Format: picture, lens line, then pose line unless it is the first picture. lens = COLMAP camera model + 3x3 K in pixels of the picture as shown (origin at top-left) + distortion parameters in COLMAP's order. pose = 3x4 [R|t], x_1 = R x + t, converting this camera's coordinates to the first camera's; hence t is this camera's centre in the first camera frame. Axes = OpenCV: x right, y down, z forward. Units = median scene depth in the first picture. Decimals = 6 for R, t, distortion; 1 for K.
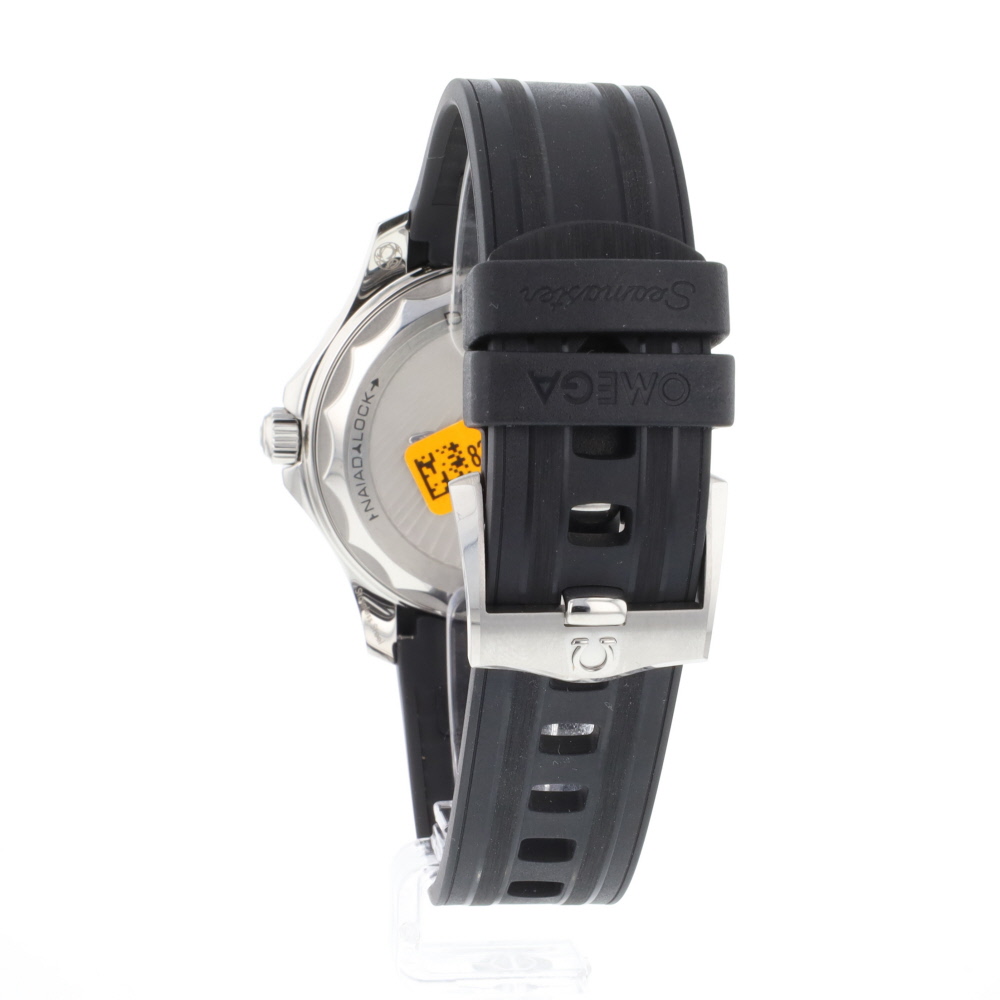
lens RADIAL K [[2010.5, 0, 499.9], [0, 2010.5, 498.1], [0, 0, 1]] dist [0.140793, 0.000000]
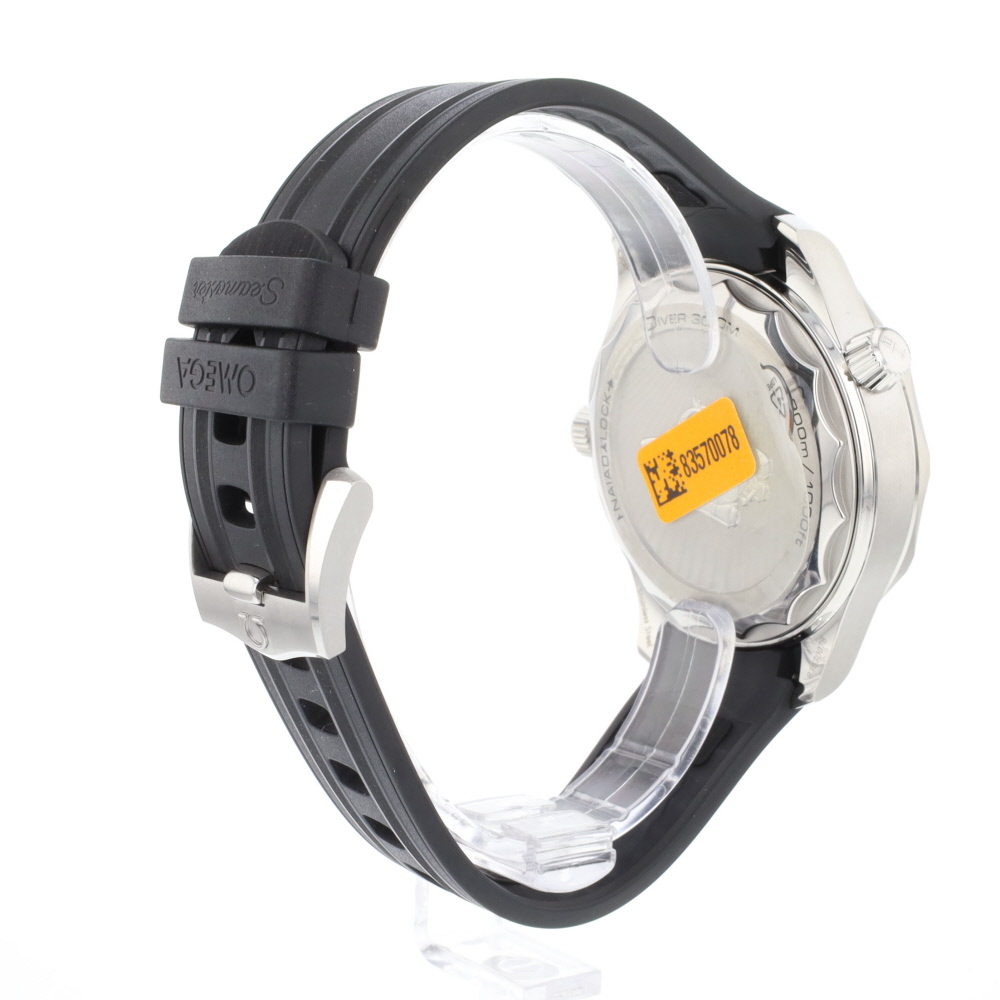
lens RADIAL K [[2010.5, 0, 503.7], [0, 2010.5, 501.6], [0, 0, 1]] dist [0.140793, 0.000000]
pose [[0.499579, 0.104273, -0.859970, 0.778246], [-0.111238, 0.992232, 0.055689, -0.048148], [0.859097, 0.067841, 0.507297, 0.437672]]
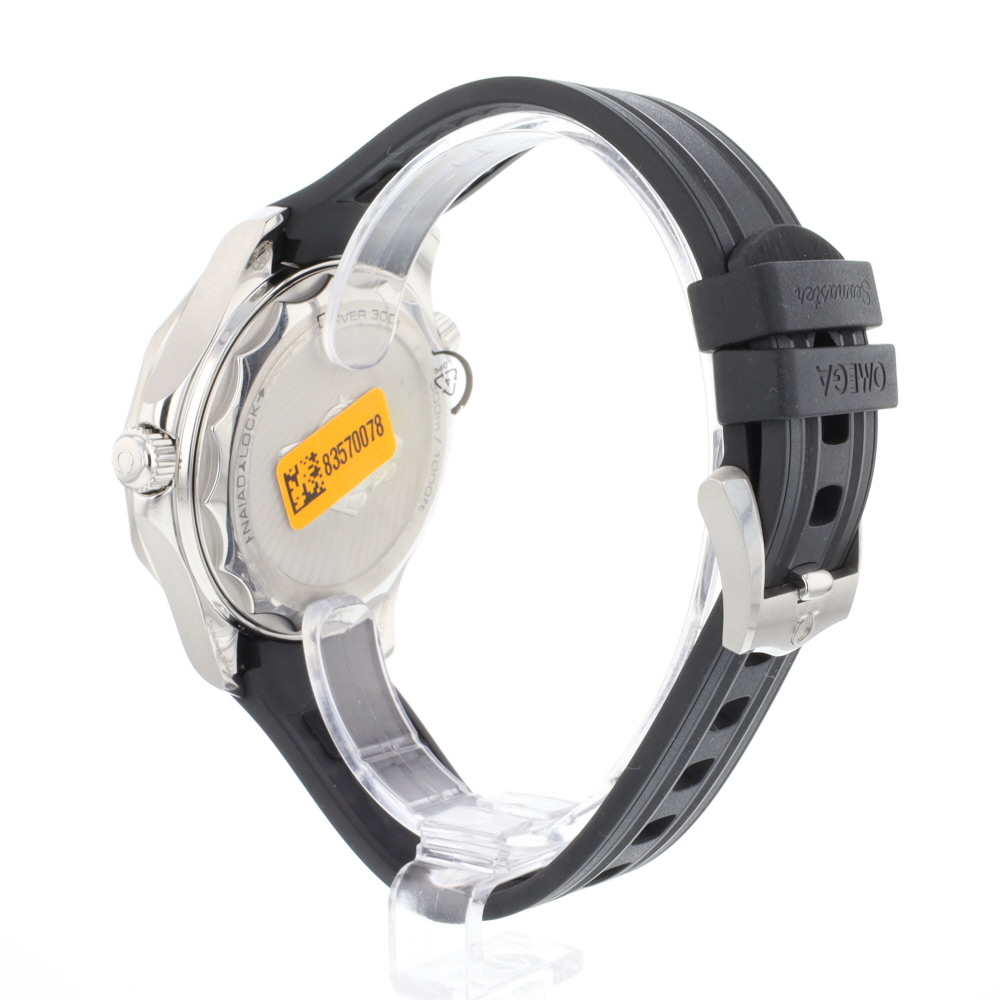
lens RADIAL K [[2010.5, 0, 504.5], [0, 2010.5, 499.6], [0, 0, 1]] dist [0.140793, 0.000000]
pose [[0.704502, -0.091161, 0.703823, -0.629791], [0.085516, 0.995394, 0.043328, -0.038802], [-0.704531, 0.029664, 0.709053, 0.263788]]
